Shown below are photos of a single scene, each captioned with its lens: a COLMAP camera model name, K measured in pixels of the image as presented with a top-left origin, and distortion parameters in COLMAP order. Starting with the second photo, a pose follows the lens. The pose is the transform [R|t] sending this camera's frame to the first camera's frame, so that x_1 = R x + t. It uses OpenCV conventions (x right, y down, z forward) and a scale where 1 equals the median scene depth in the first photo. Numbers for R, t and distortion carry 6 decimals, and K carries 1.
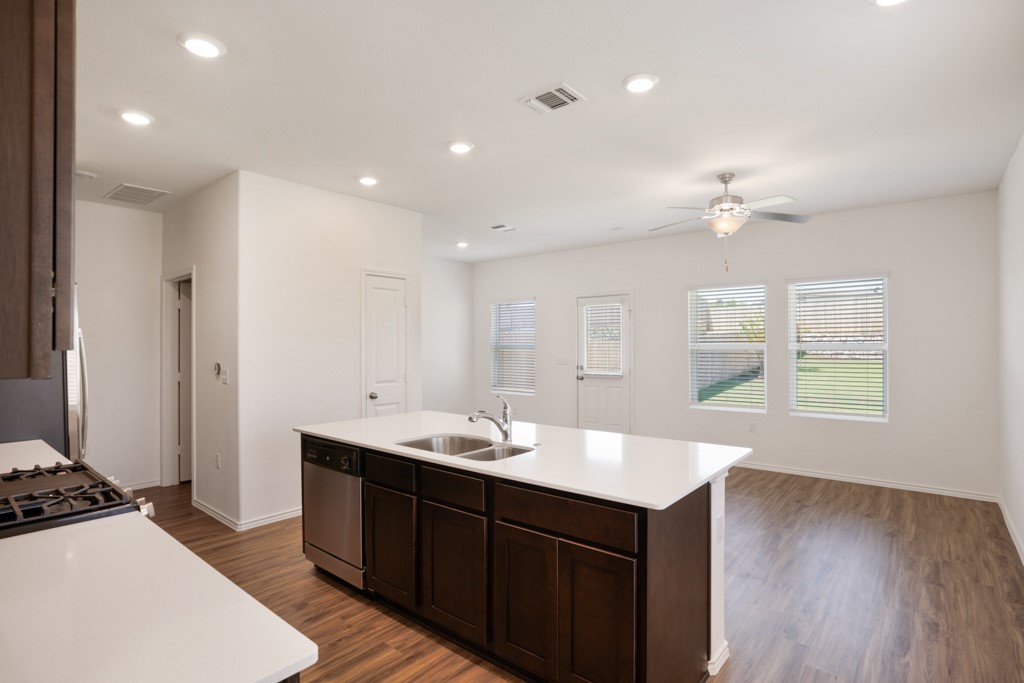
lens RADIAL K [[507.1, 0, 511.6], [0, 507.1, 341.0], [0, 0, 1]] dist [-0.001816, -0.000085]
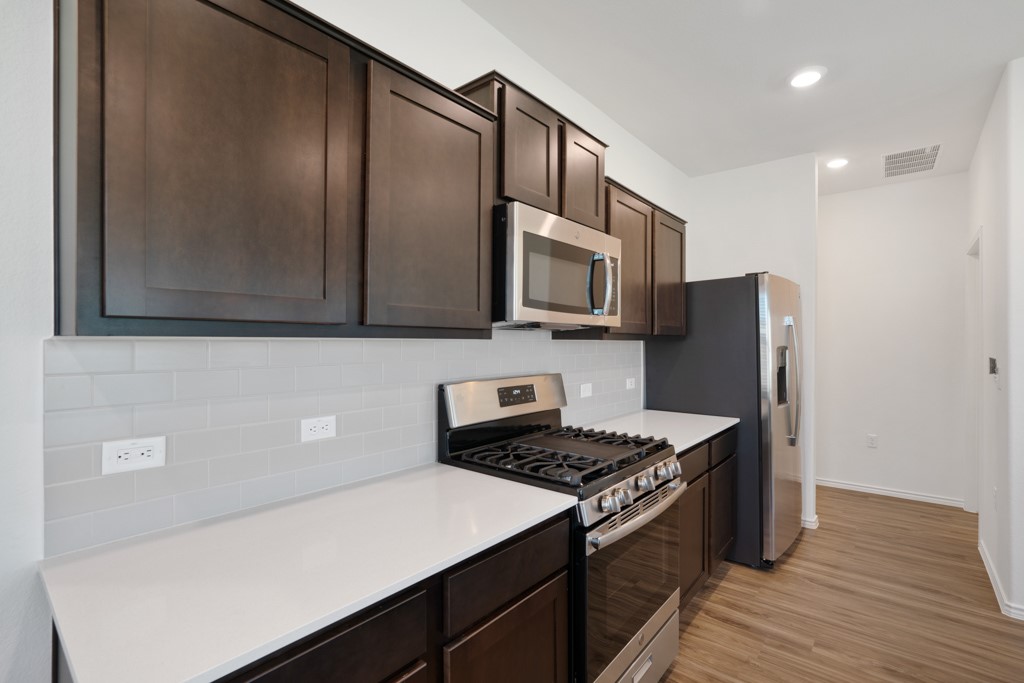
lens RADIAL K [[470.8, 0, 508.0], [0, 470.8, 338.0], [0, 0, 1]] dist [-0.013965, 0.001256]
pose [[-0.007772, 0.005469, -0.999955, 0.054571], [0.004110, 0.999977, 0.005438, 0.009386], [0.999961, -0.004068, -0.007794, 0.309592]]
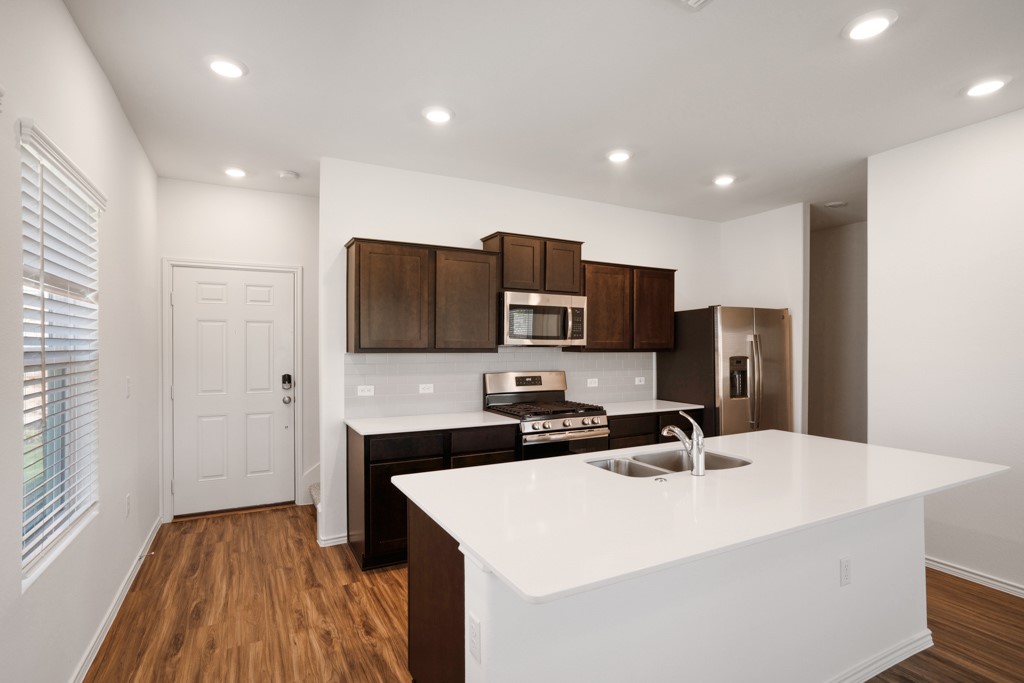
lens RADIAL K [[507.1, 0, 513.7], [0, 507.1, 344.4], [0, 0, 1]] dist [-0.001816, -0.000085]
pose [[-0.380652, 0.006865, -0.924693, 0.501338], [0.009276, 0.999950, 0.003605, -0.005462], [0.924672, -0.007205, -0.380697, 0.662967]]
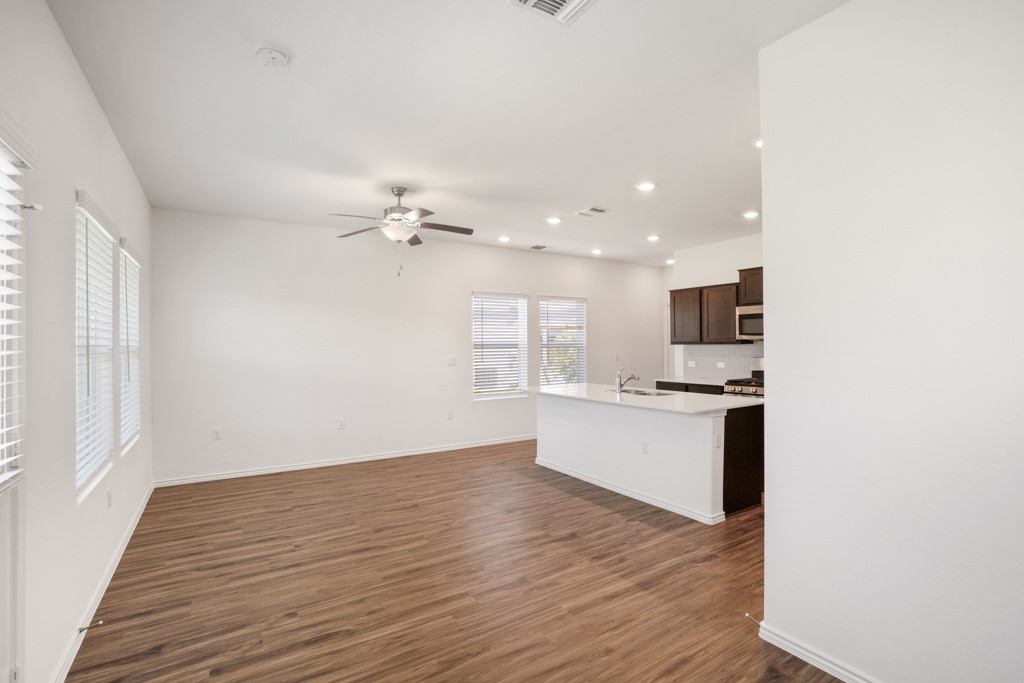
lens RADIAL K [[470.8, 0, 517.2], [0, 470.8, 345.8], [0, 0, 1]] dist [-0.013965, 0.001256]
pose [[-0.952401, 0.009594, 0.304696, -0.119533], [0.007976, 0.999947, -0.006553, 0.019522], [-0.304742, -0.003810, -0.952427, 1.776522]]
